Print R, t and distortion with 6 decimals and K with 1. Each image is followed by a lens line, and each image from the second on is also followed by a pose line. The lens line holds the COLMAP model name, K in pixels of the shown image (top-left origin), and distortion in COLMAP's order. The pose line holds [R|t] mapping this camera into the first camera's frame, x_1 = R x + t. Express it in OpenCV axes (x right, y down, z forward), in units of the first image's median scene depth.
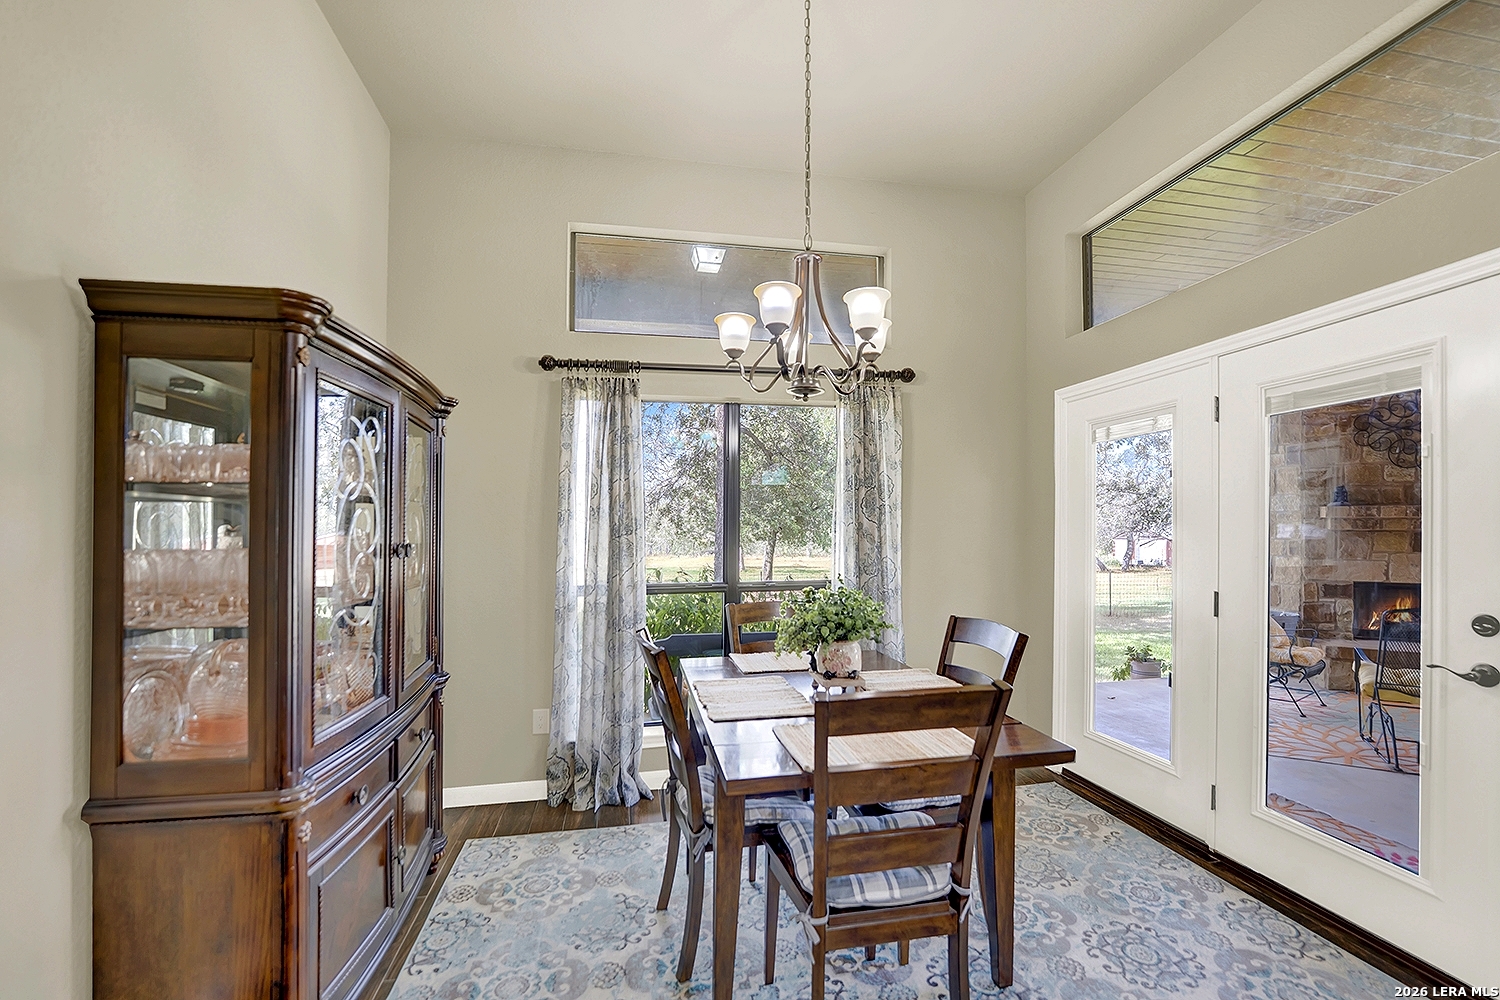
lens RADIAL K [[634.0, 0, 724.3], [0, 634.0, 515.7], [0, 0, 1]] dist [-0.026303, 0.003208]
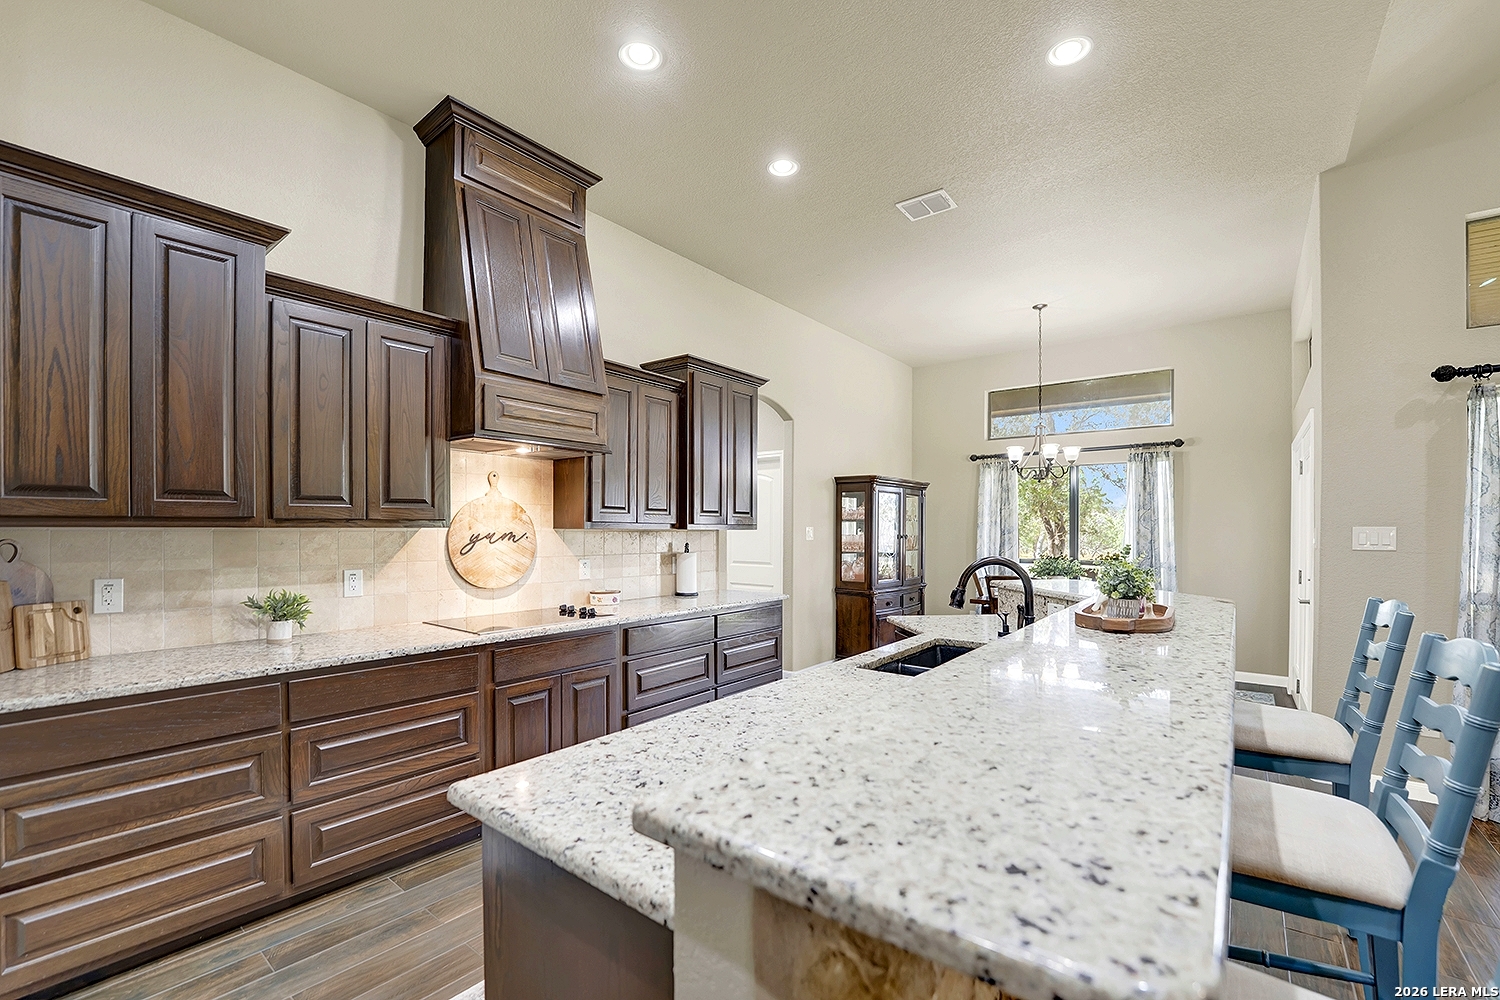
lens RADIAL K [[634.0, 0, 738.0], [0, 634.0, 534.4], [0, 0, 1]] dist [-0.026303, 0.003208]
pose [[0.649415, 0.019284, -0.760190, 1.222447], [0.008214, 0.999442, 0.032370, -0.060126], [0.760390, -0.027265, 0.648894, -1.529346]]
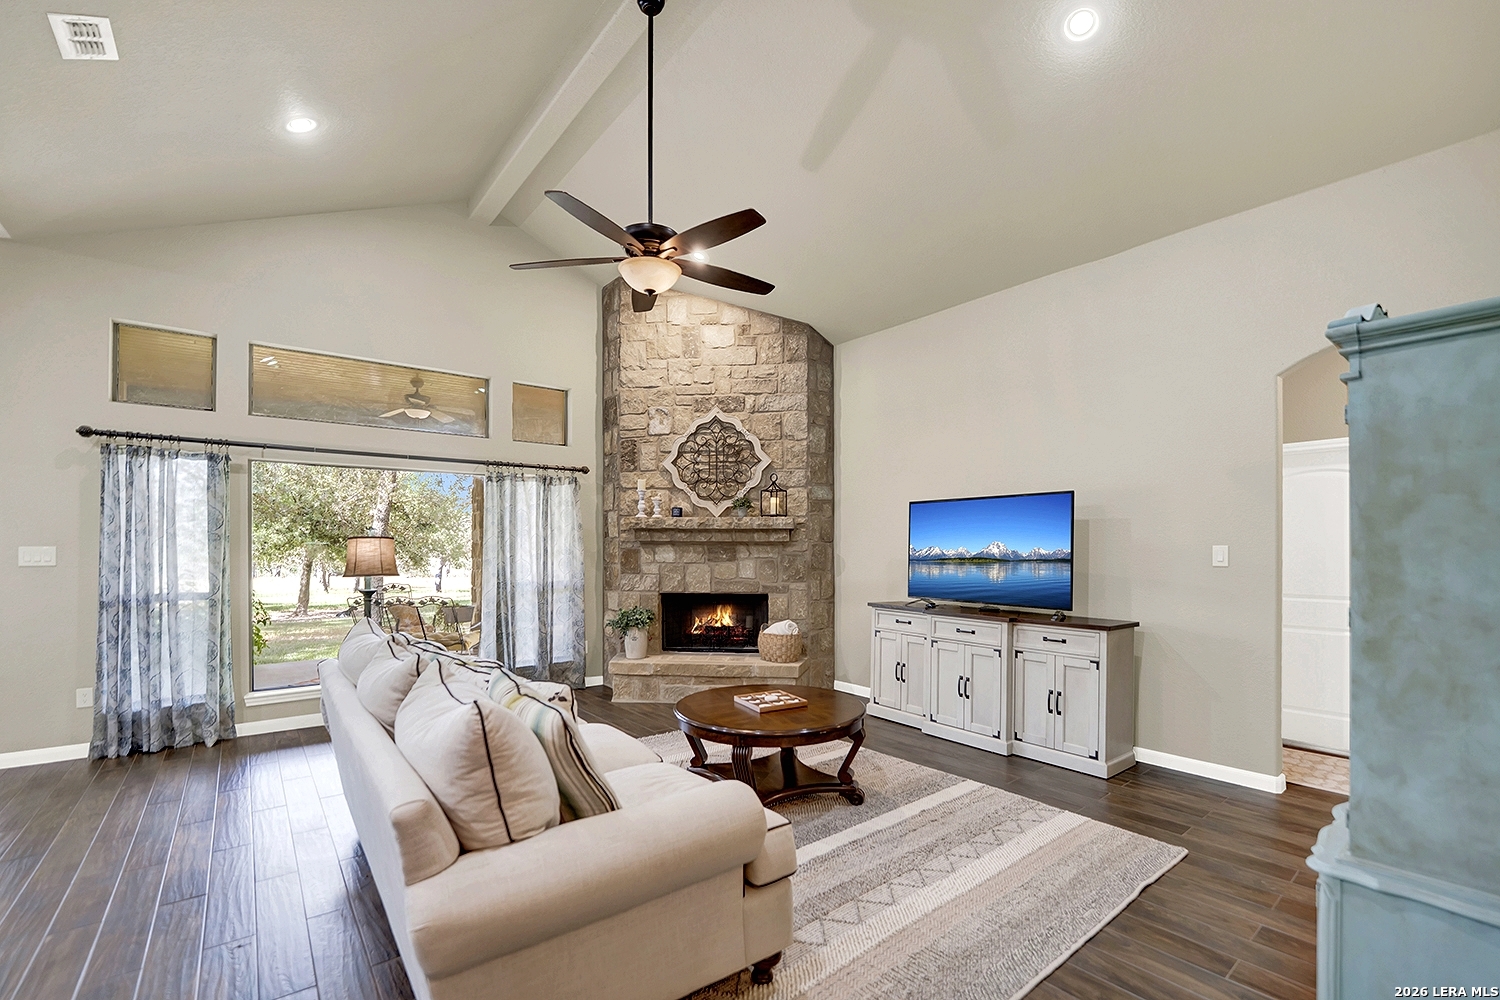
lens RADIAL K [[634.0, 0, 758.2], [0, 634.0, 533.3], [0, 0, 1]] dist [-0.026303, 0.003208]
pose [[0.882444, 0.021194, 0.469940, 2.082338], [-0.022004, 0.999751, -0.003769, -0.093927], [-0.469902, -0.007015, 0.882691, -1.984256]]
